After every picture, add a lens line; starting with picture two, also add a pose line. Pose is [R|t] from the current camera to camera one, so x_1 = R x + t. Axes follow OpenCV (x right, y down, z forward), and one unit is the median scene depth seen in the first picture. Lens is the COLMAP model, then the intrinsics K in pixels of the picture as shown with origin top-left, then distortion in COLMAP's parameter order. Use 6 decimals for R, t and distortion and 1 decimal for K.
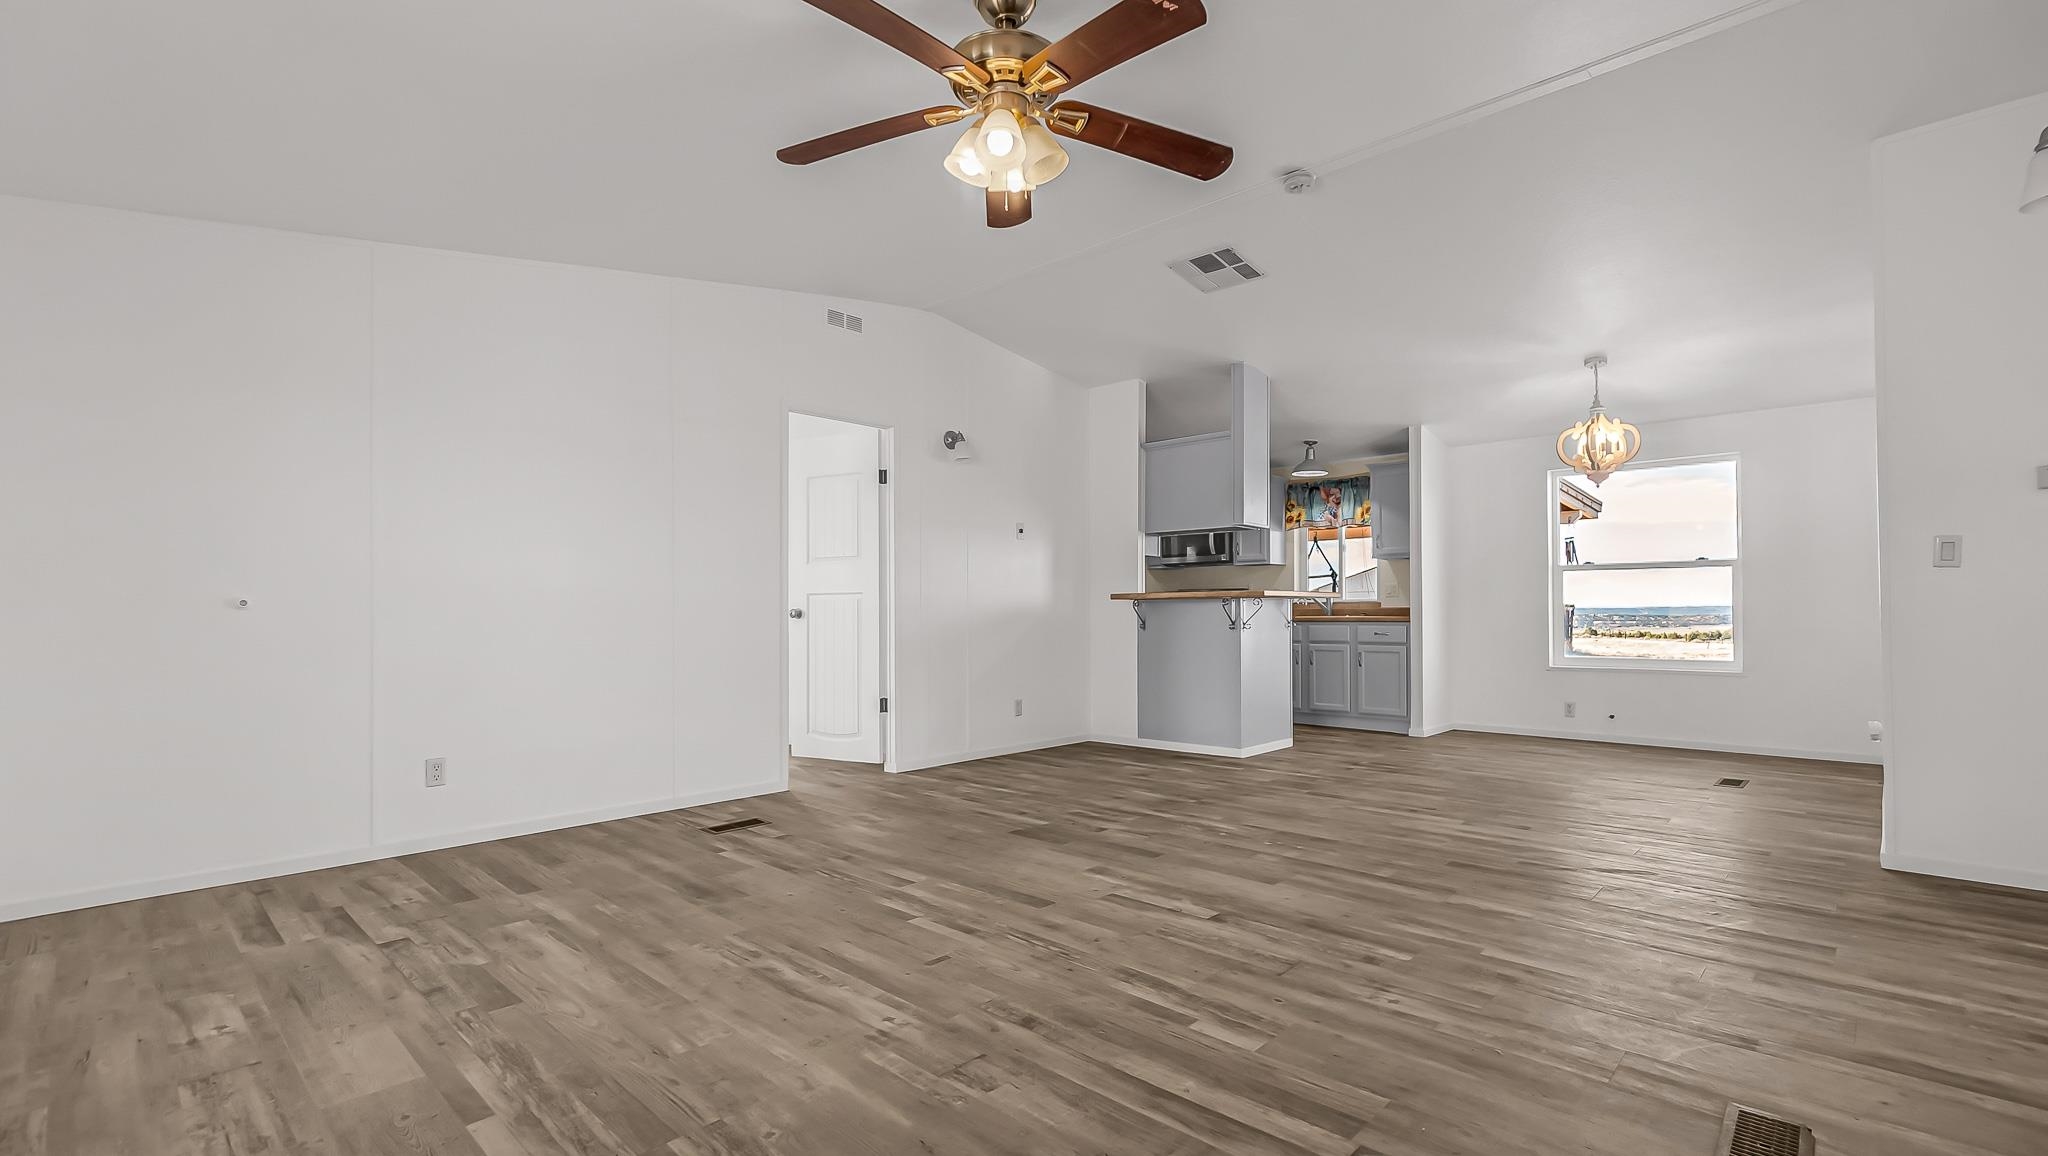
lens RADIAL K [[902.4, 0, 1044.6], [0, 902.4, 620.3], [0, 0, 1]] dist [-0.000166, 0.000797]
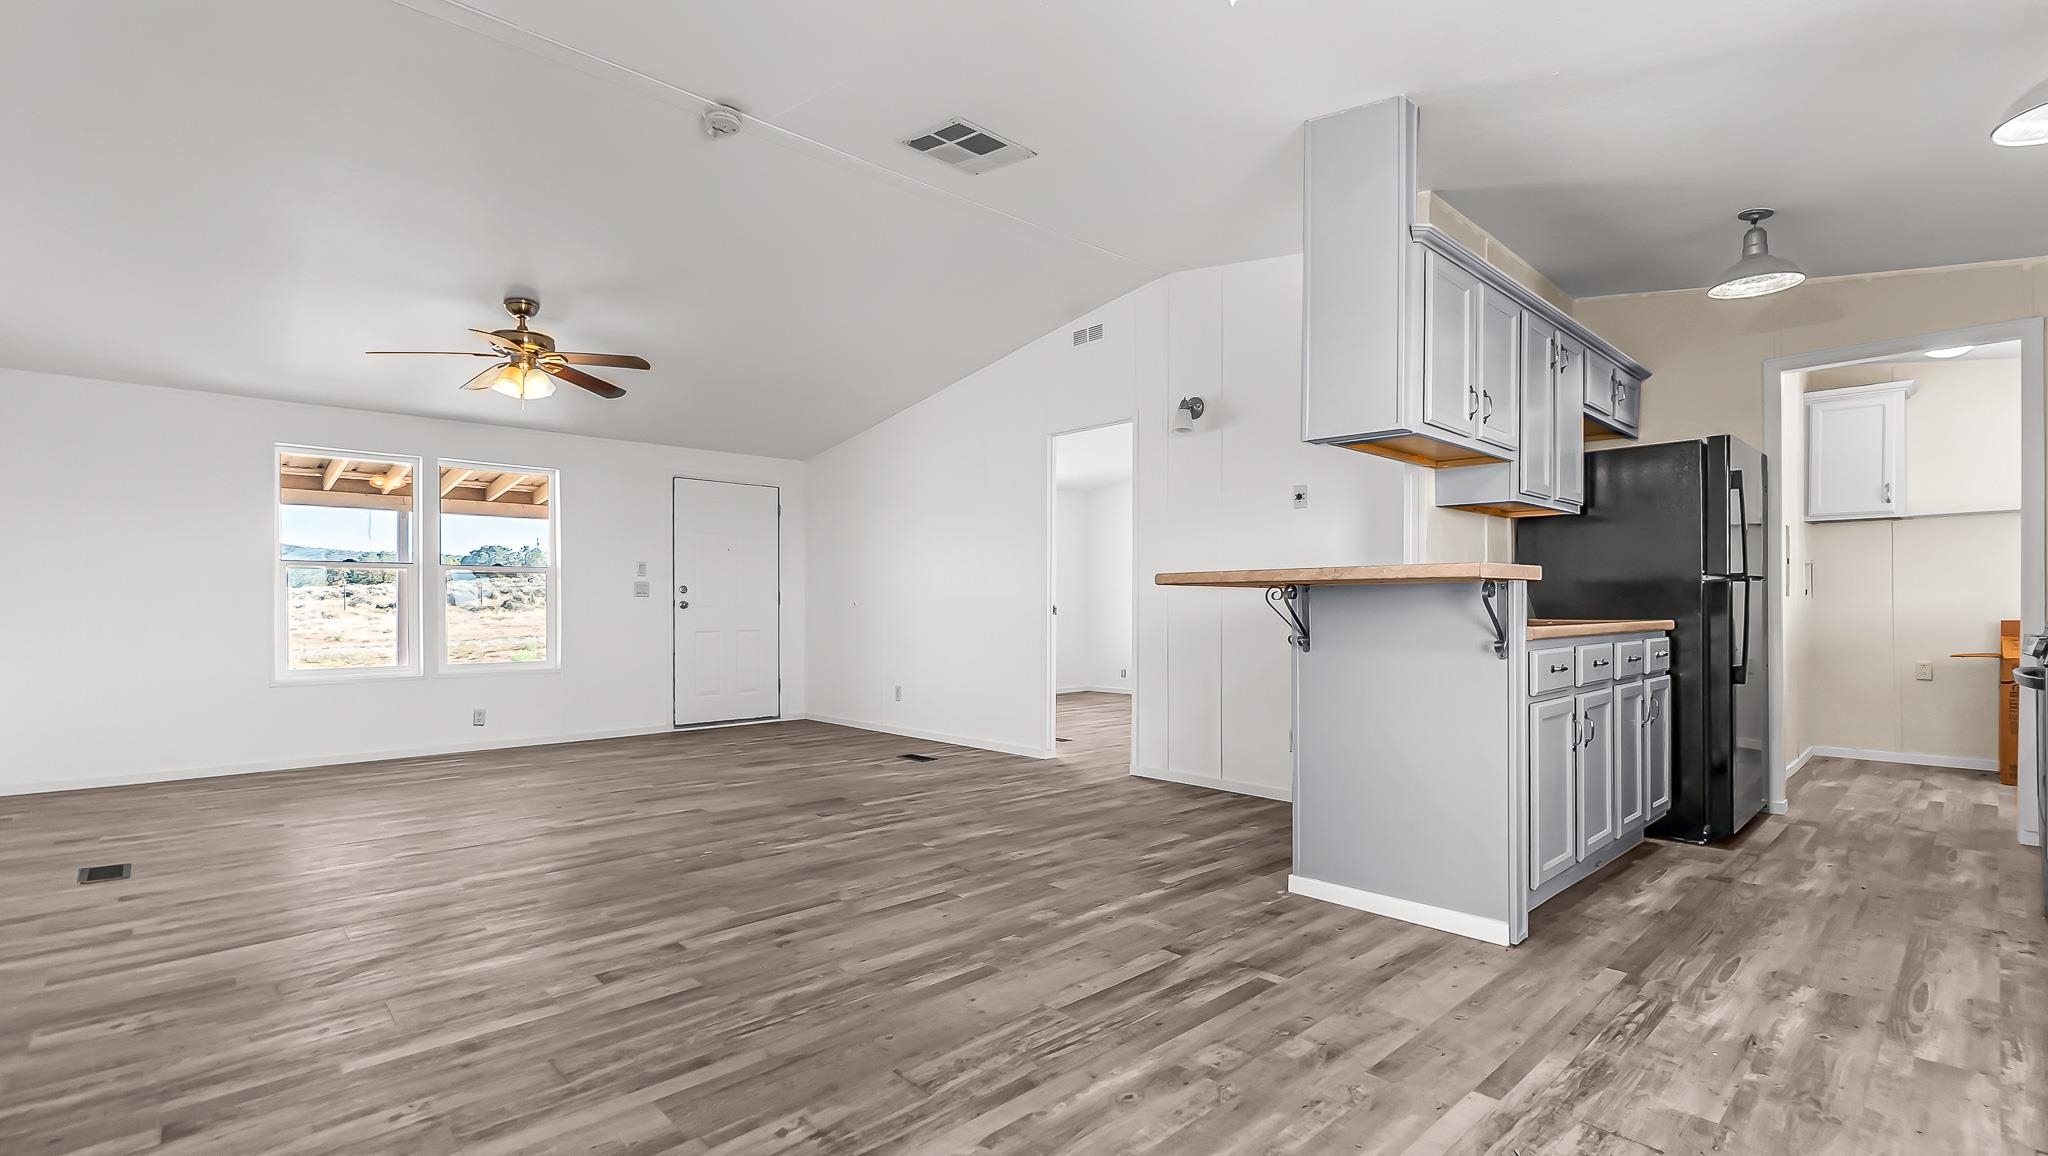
lens RADIAL K [[902.4, 0, 1027.6], [0, 902.4, 598.8], [0, 0, 1]] dist [-0.000166, 0.000797]
pose [[-0.059909, -0.006947, -0.998180, 1.641564], [-0.011093, 0.999919, -0.006293, -0.025589], [0.998142, 0.010696, -0.059981, 1.936771]]
